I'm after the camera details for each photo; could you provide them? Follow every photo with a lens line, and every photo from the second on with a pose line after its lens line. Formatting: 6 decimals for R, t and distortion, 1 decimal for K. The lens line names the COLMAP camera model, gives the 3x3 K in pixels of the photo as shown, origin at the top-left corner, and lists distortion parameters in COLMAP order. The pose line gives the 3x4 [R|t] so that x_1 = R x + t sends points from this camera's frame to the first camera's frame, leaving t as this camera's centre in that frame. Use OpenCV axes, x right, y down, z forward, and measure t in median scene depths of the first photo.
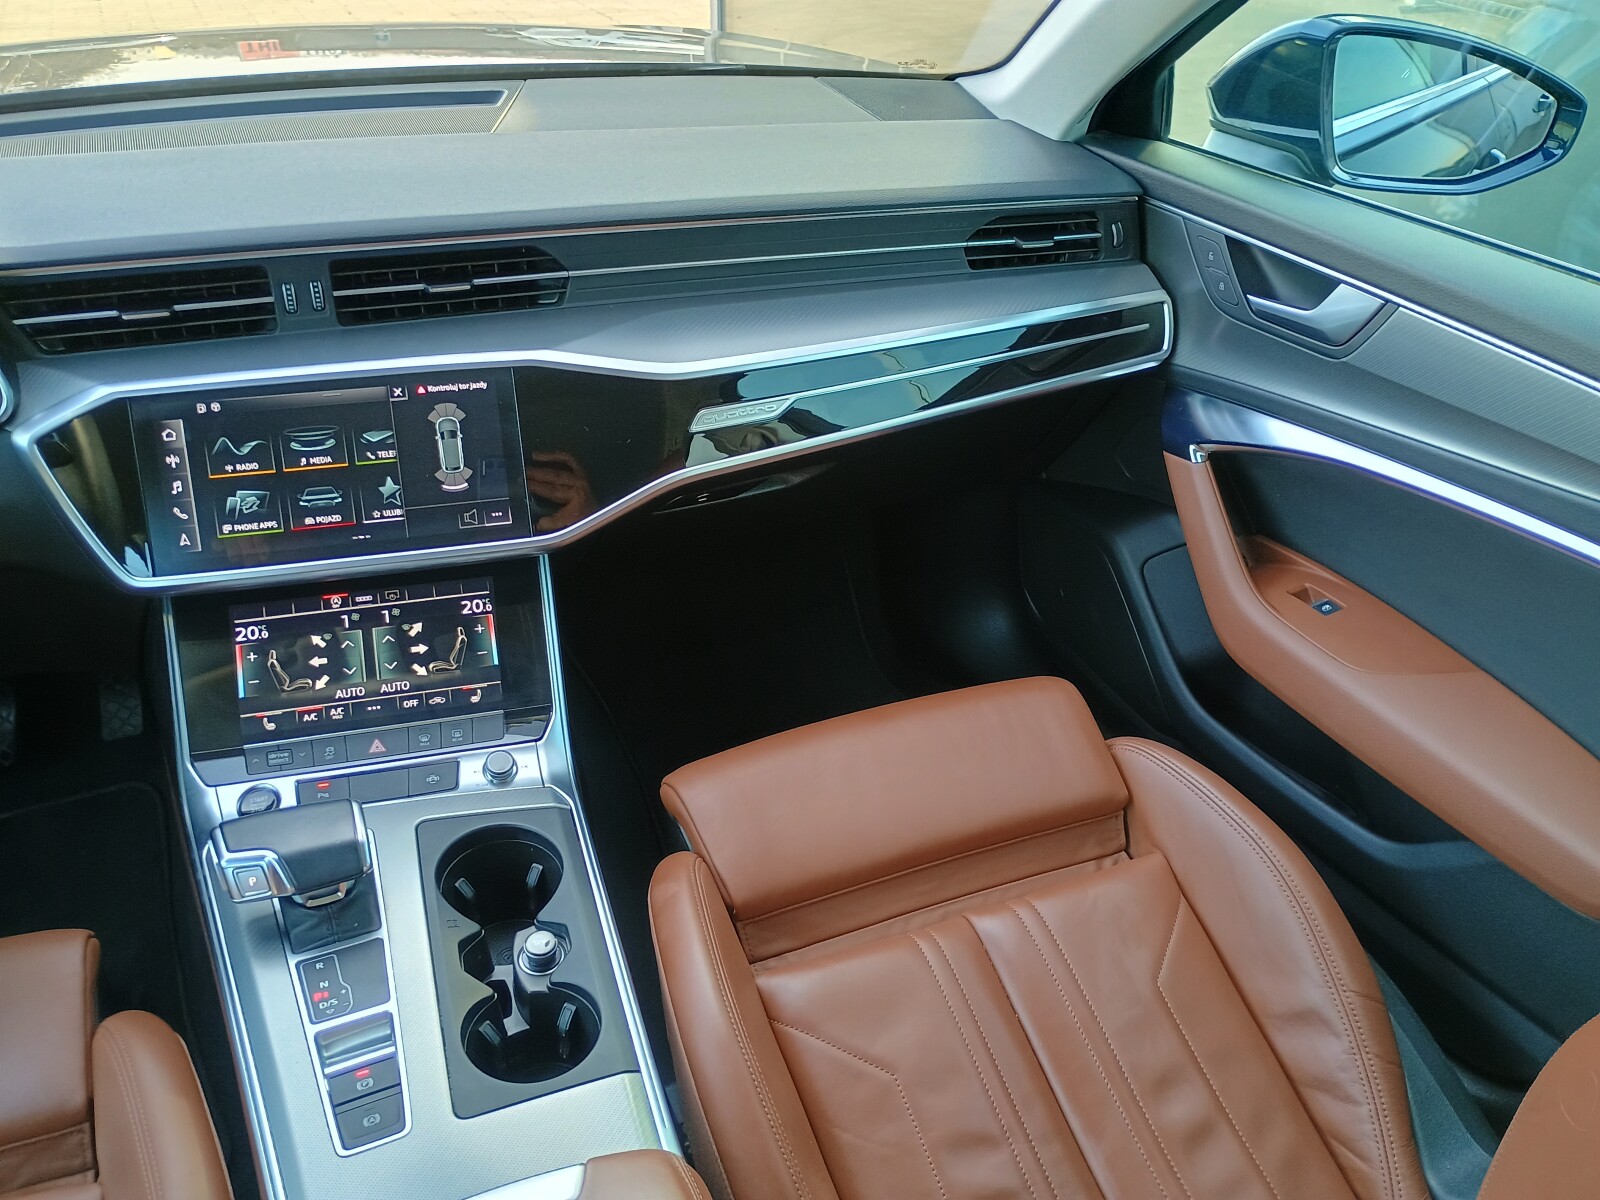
lens RADIAL K [[1361.9, 0, 797.0], [0, 1361.9, 594.4], [0, 0, 1]] dist [0.046377, -0.062727]
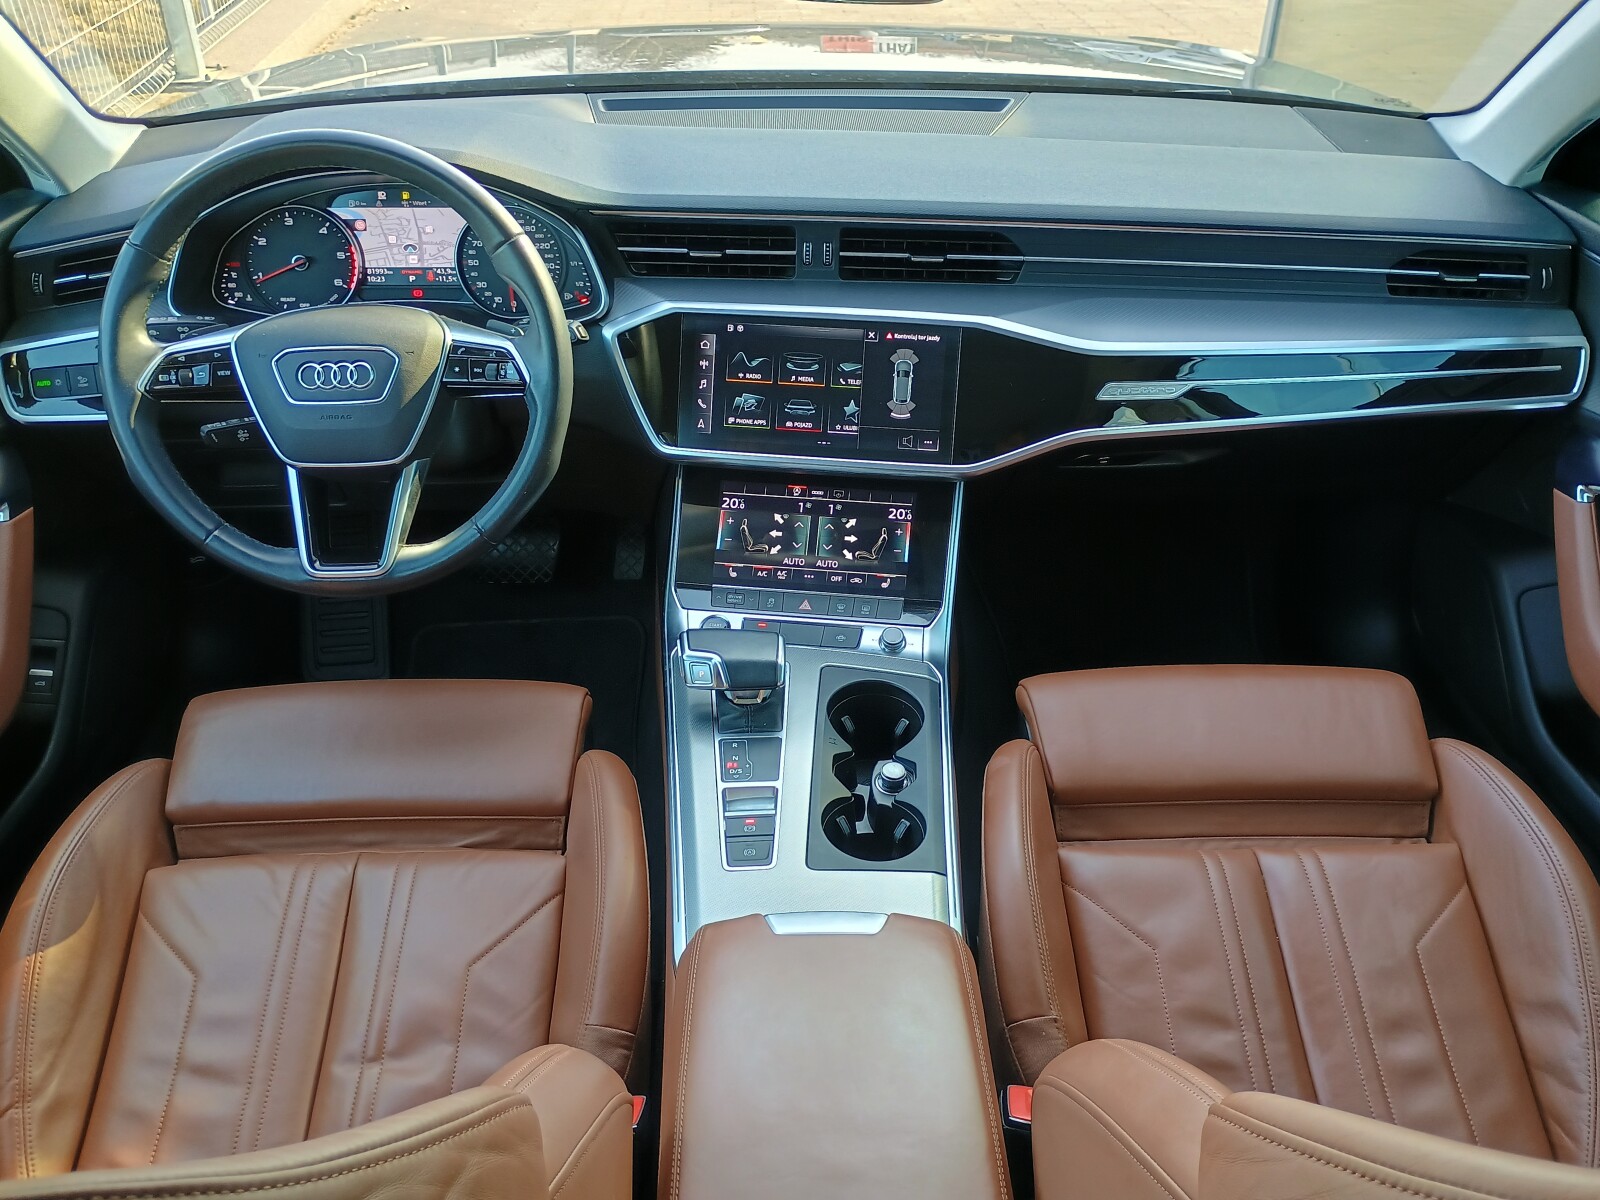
lens RADIAL K [[1375.5, 0, 815.5], [0, 1375.5, 587.5], [0, 0, 1]] dist [0.052524, -0.067836]
pose [[0.932453, 0.187229, -0.308993, 0.100008], [-0.185915, 0.981978, 0.033976, 0.048861], [0.309786, 0.025765, 0.950457, -0.232219]]
